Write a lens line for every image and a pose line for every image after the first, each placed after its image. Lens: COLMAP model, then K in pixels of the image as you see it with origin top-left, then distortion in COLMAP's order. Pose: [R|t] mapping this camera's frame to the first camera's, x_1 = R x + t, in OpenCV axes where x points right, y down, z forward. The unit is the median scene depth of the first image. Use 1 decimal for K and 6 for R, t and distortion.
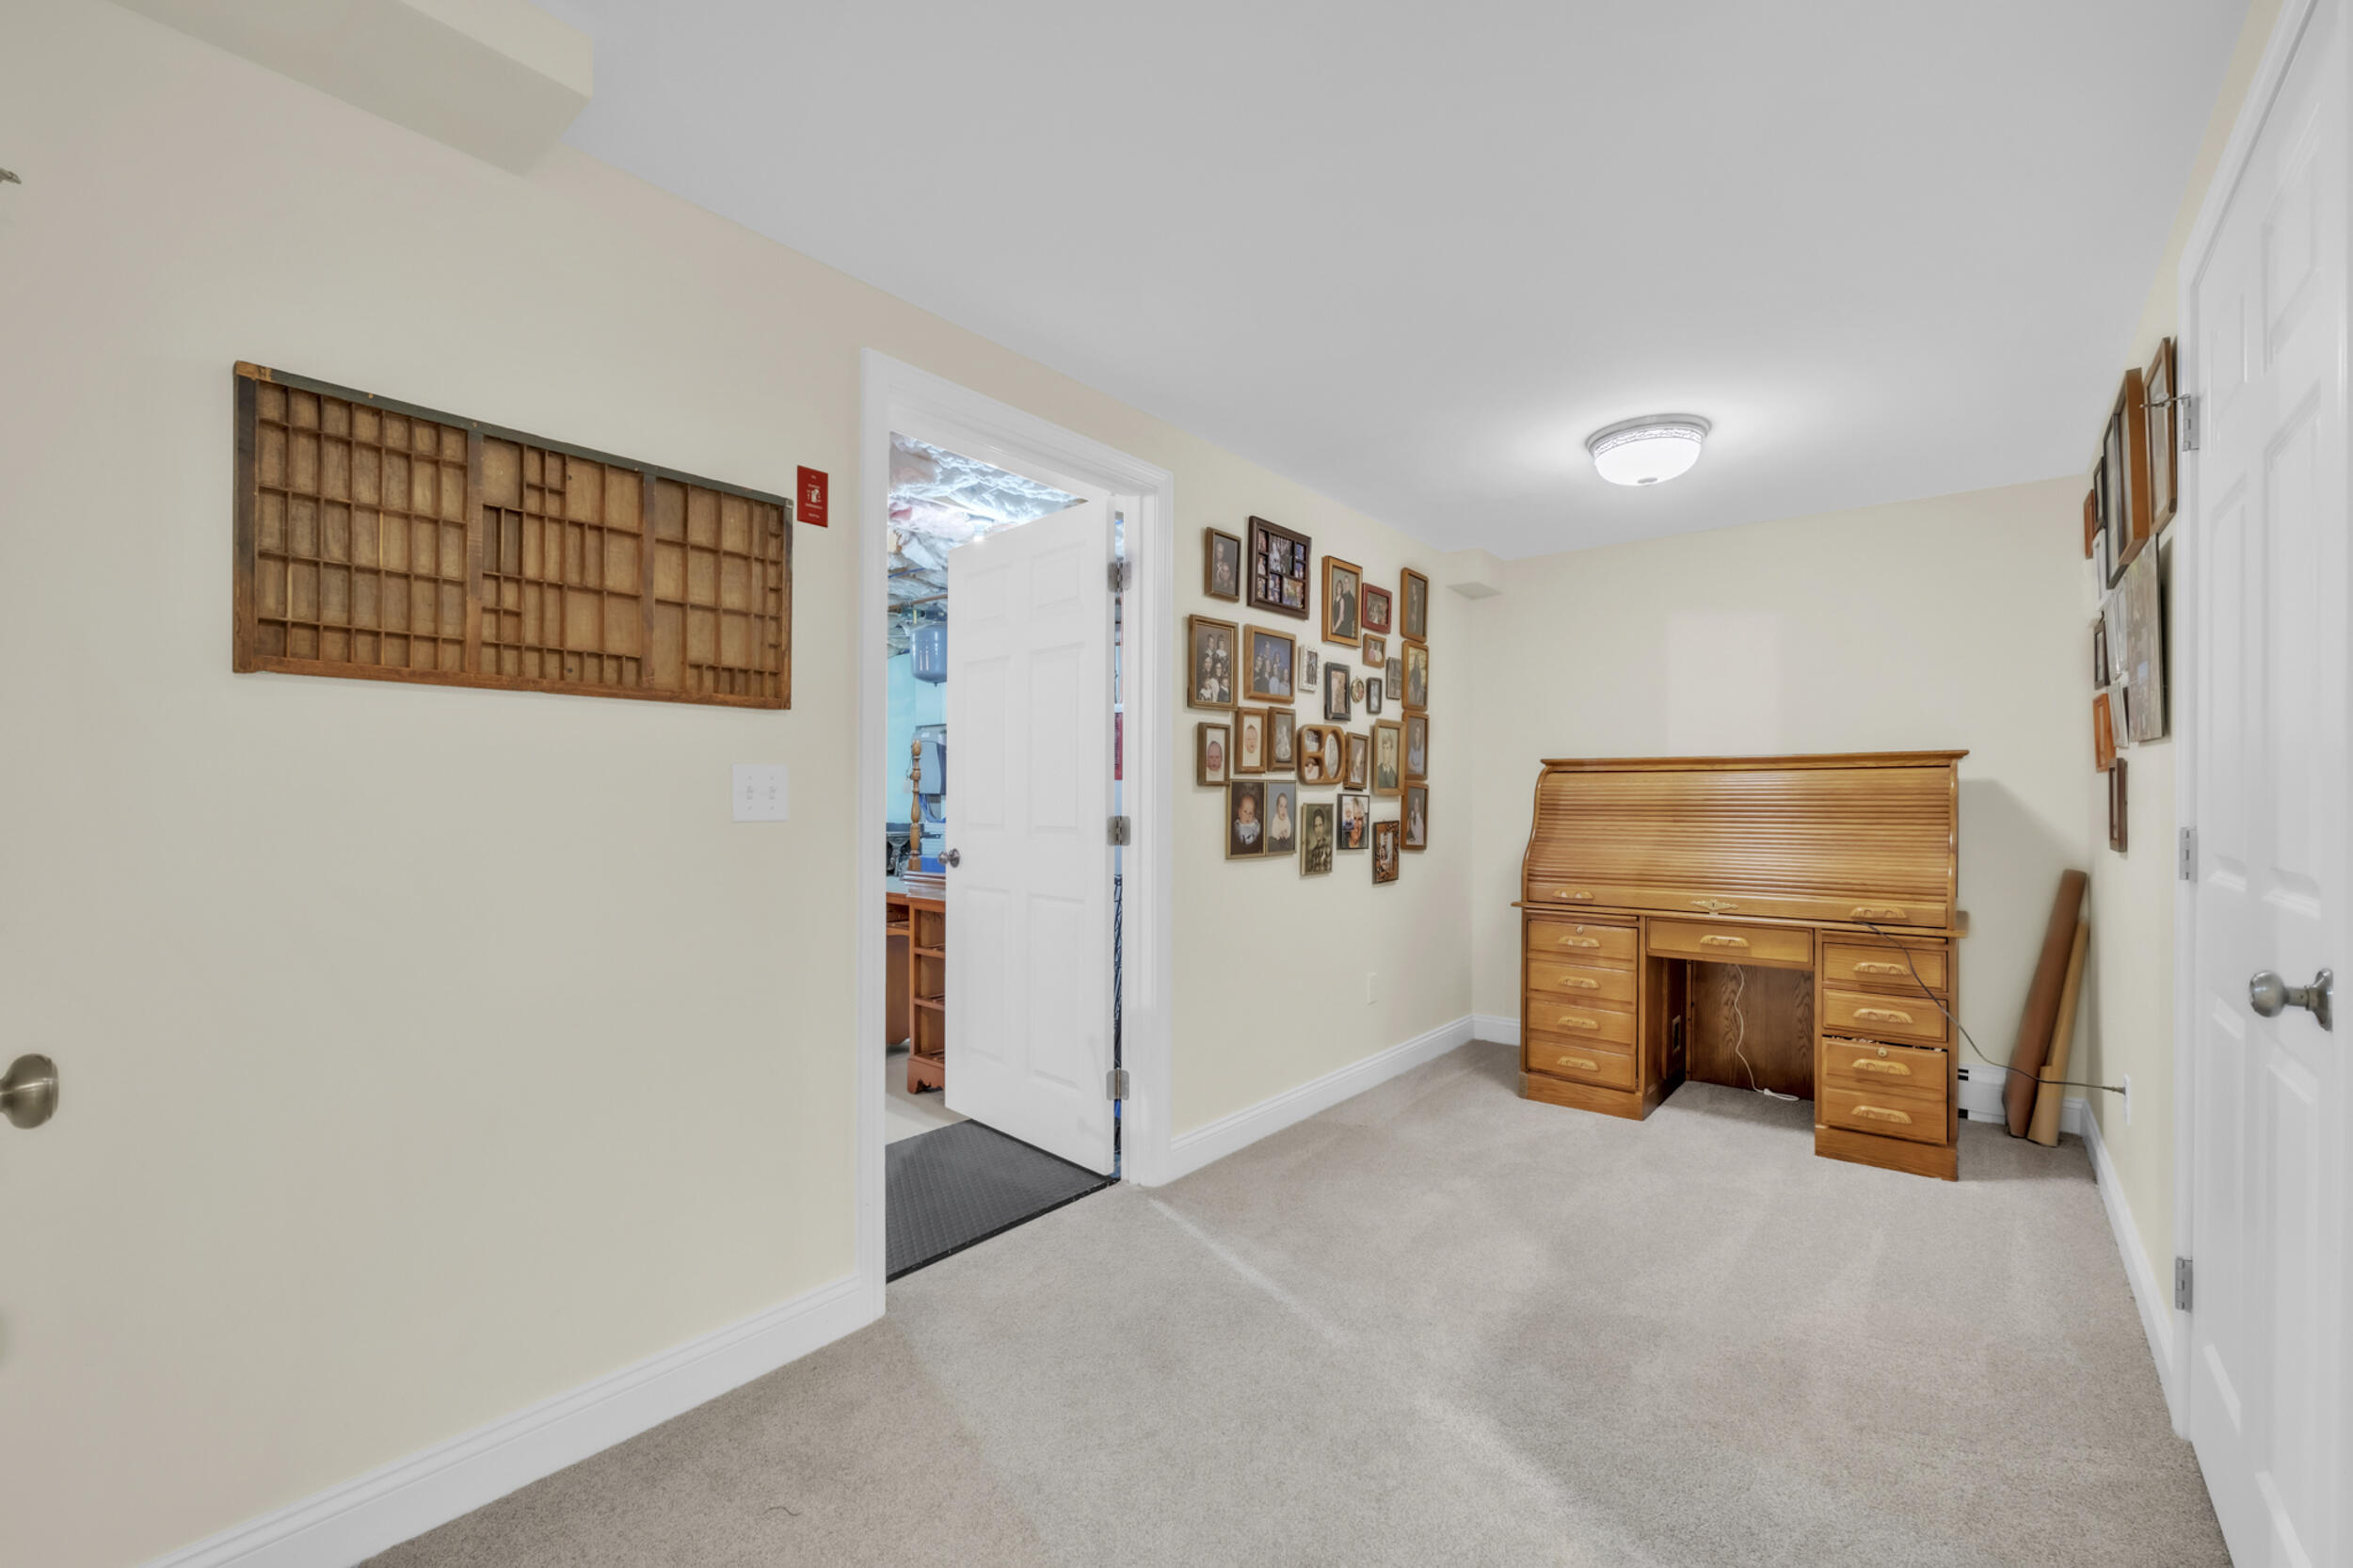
lens RADIAL K [[1089.7, 0, 1180.1], [0, 1089.7, 825.8], [0, 0, 1]] dist [0.000118, 0.000808]
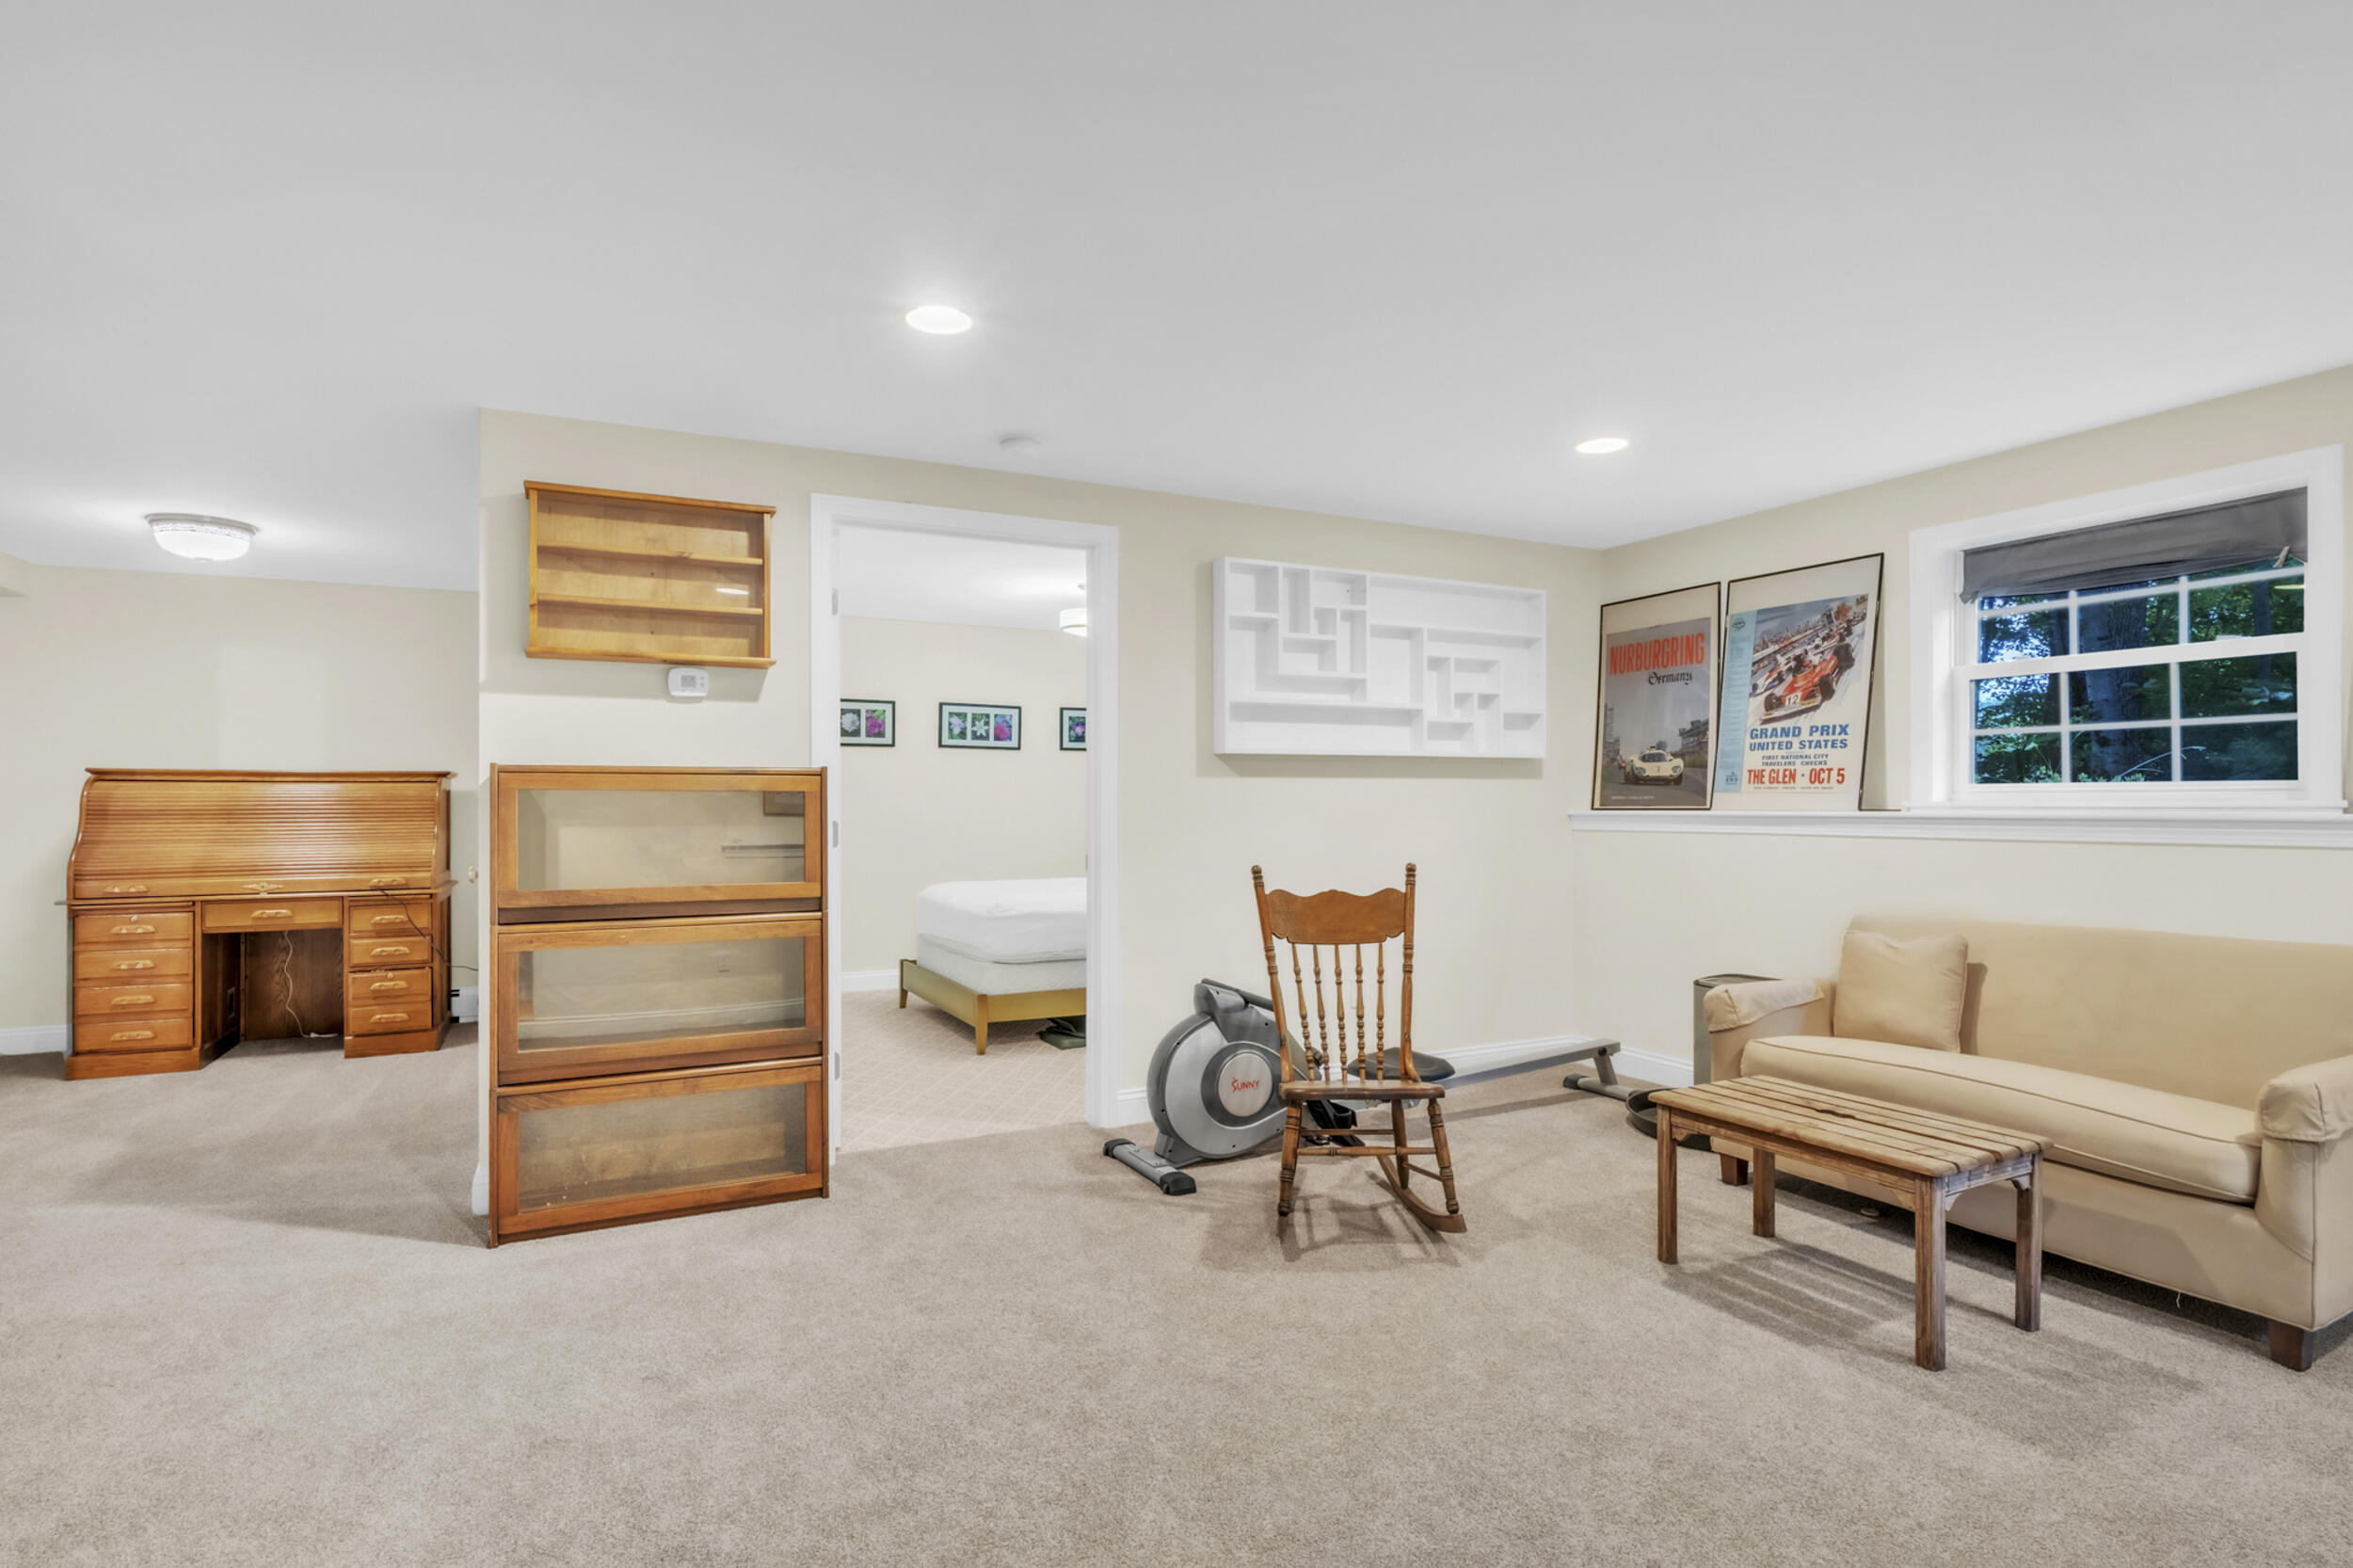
lens RADIAL K [[1242.2, 0, 1176.5], [0, 1242.2, 784.0], [0, 0, 1]] dist [-0.000616, 0.000359]
pose [[0.473382, 0.010999, 0.880789, -0.275225], [0.025082, 0.999348, -0.025960, 0.015420], [-0.880500, 0.034381, 0.472797, -0.607865]]
